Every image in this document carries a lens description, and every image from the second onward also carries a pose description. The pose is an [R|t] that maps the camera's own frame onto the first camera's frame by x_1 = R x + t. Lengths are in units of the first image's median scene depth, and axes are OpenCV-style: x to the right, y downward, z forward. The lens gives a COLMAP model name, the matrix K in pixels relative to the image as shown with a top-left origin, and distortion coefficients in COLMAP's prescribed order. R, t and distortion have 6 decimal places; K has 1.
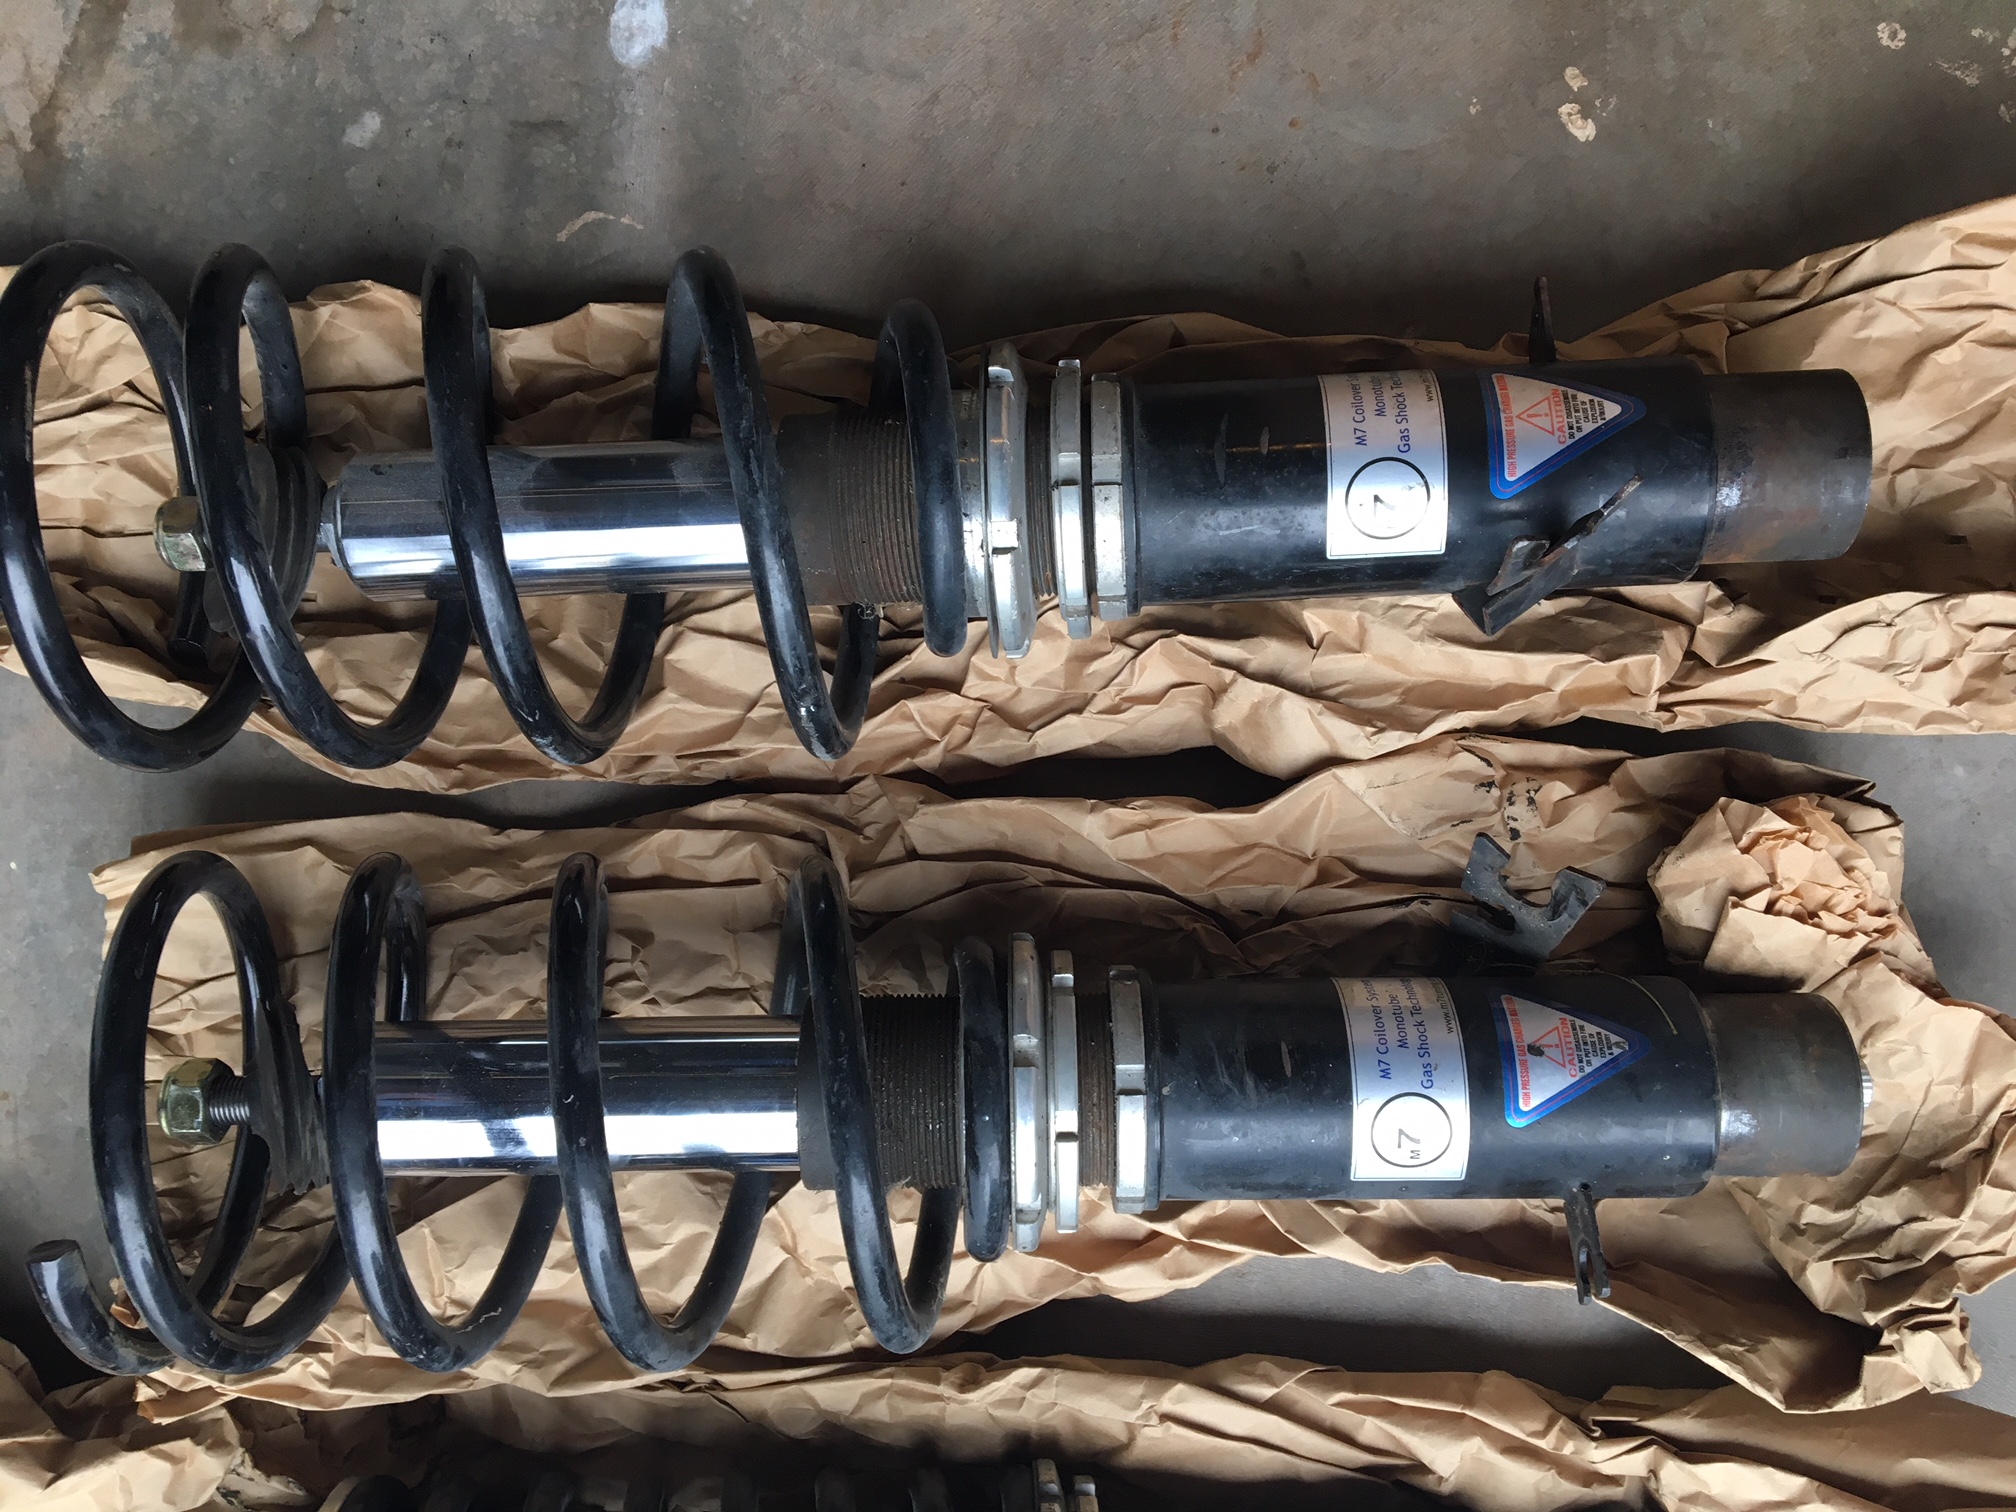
lens RADIAL K [[1688.7, 0, 1056.9], [0, 1688.7, 754.8], [0, 0, 1]] dist [0.010775, -0.090187]
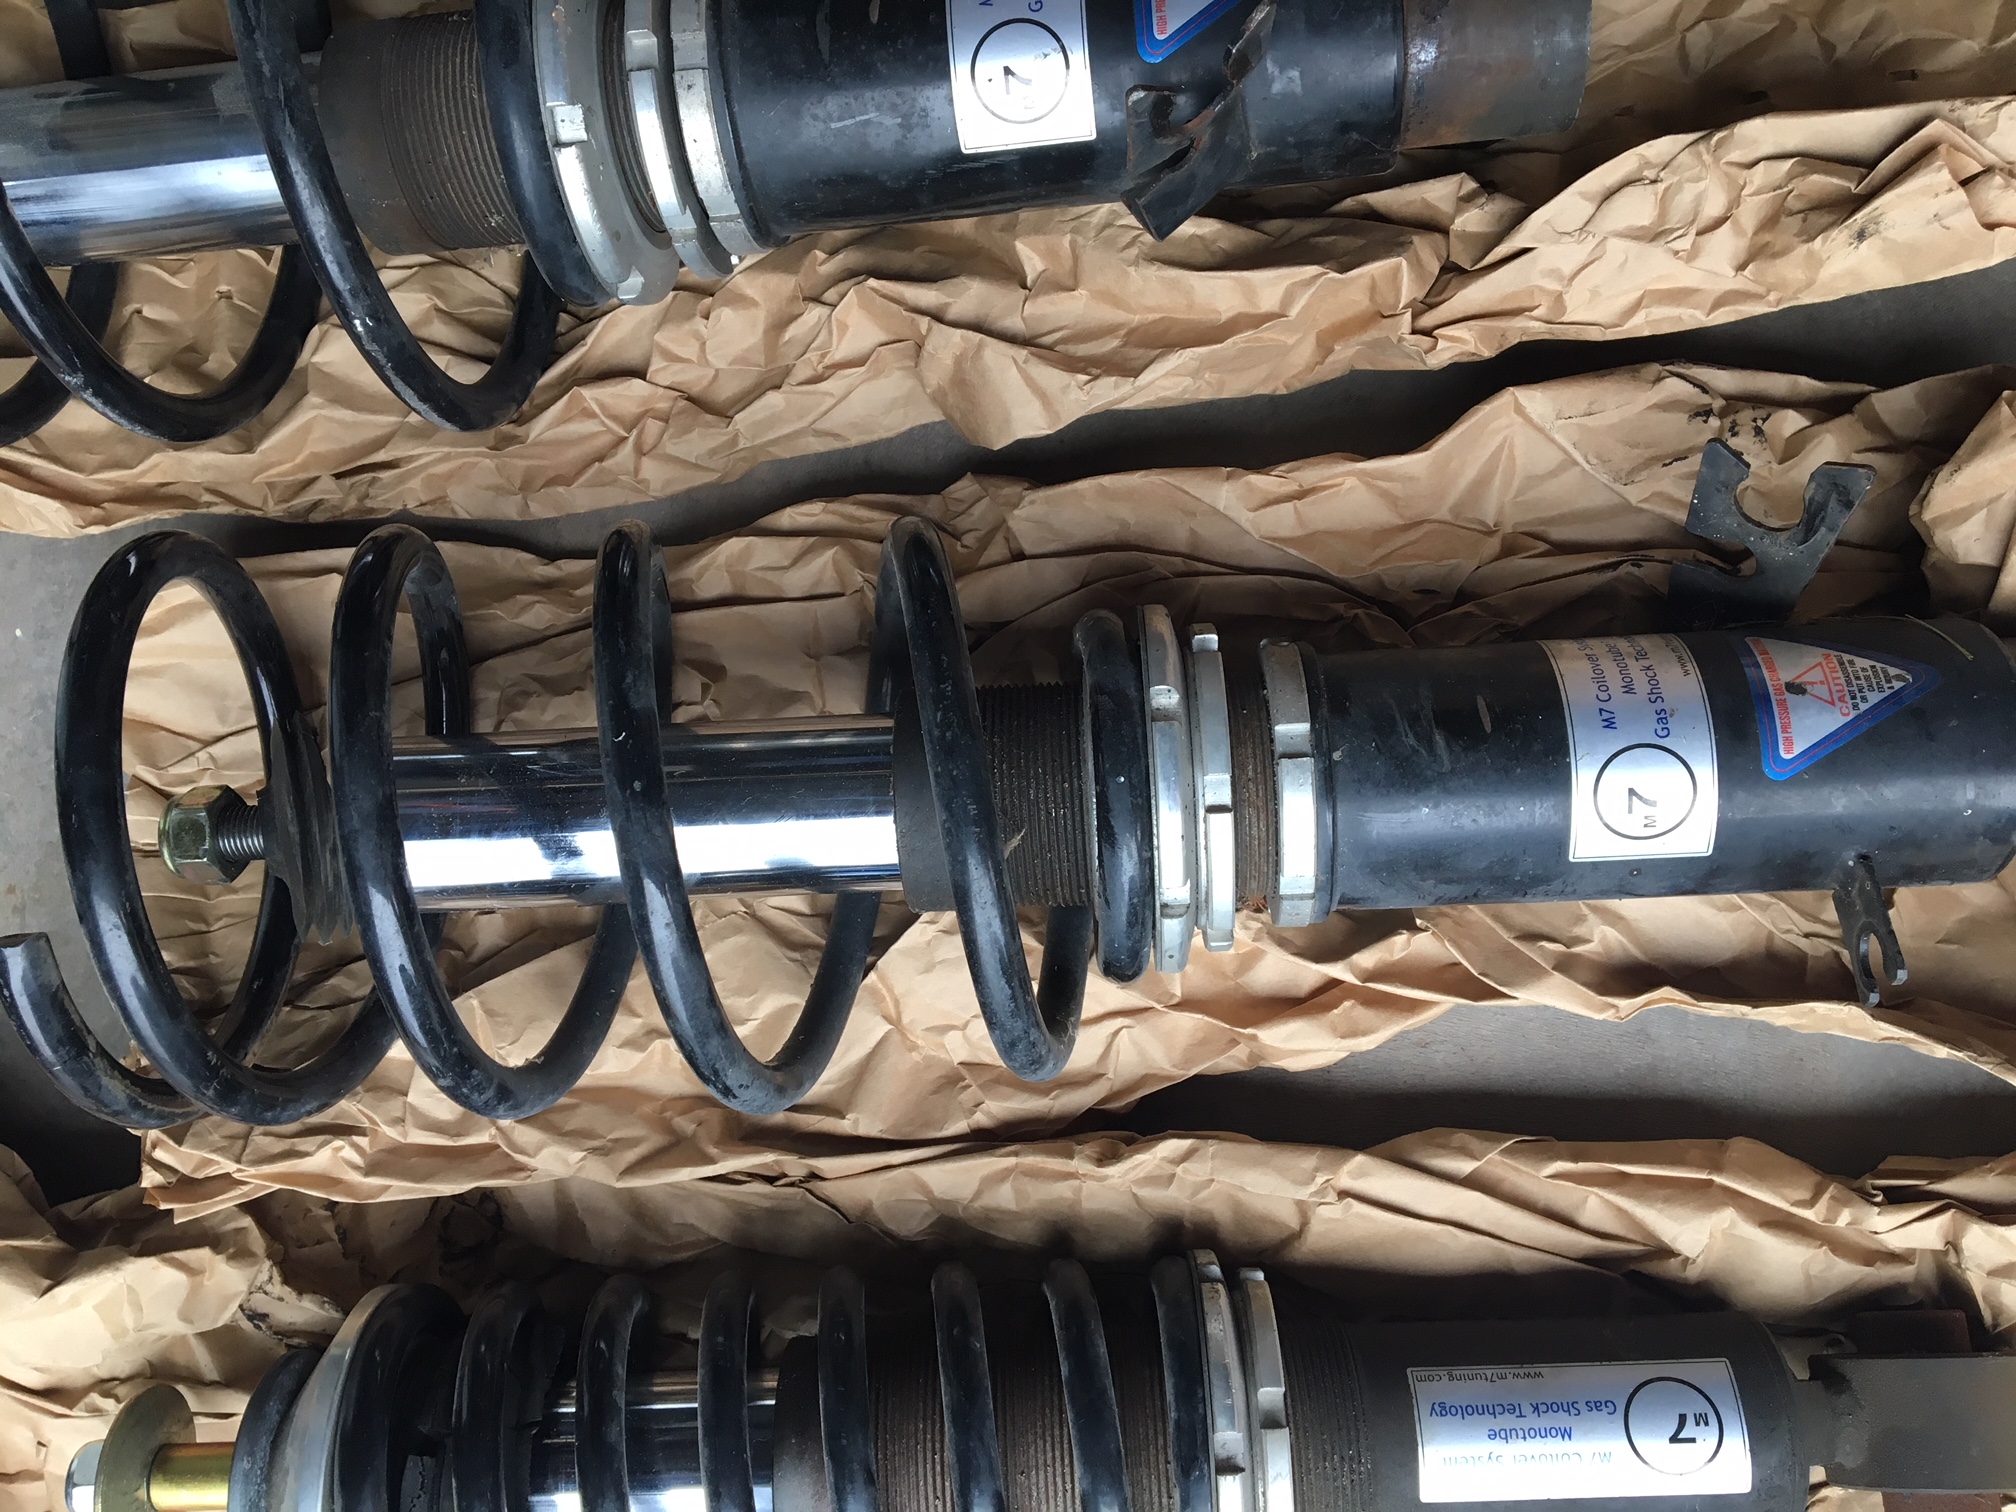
lens RADIAL K [[1718.5, 0, 1039.7], [0, 1718.5, 757.5], [0, 0, 1]] dist [0.046032, -0.166238]
pose [[0.997226, -0.036150, -0.065071, -0.022805], [0.034826, 0.999165, -0.021373, 0.188953], [0.065789, 0.019047, 0.997652, 0.134784]]
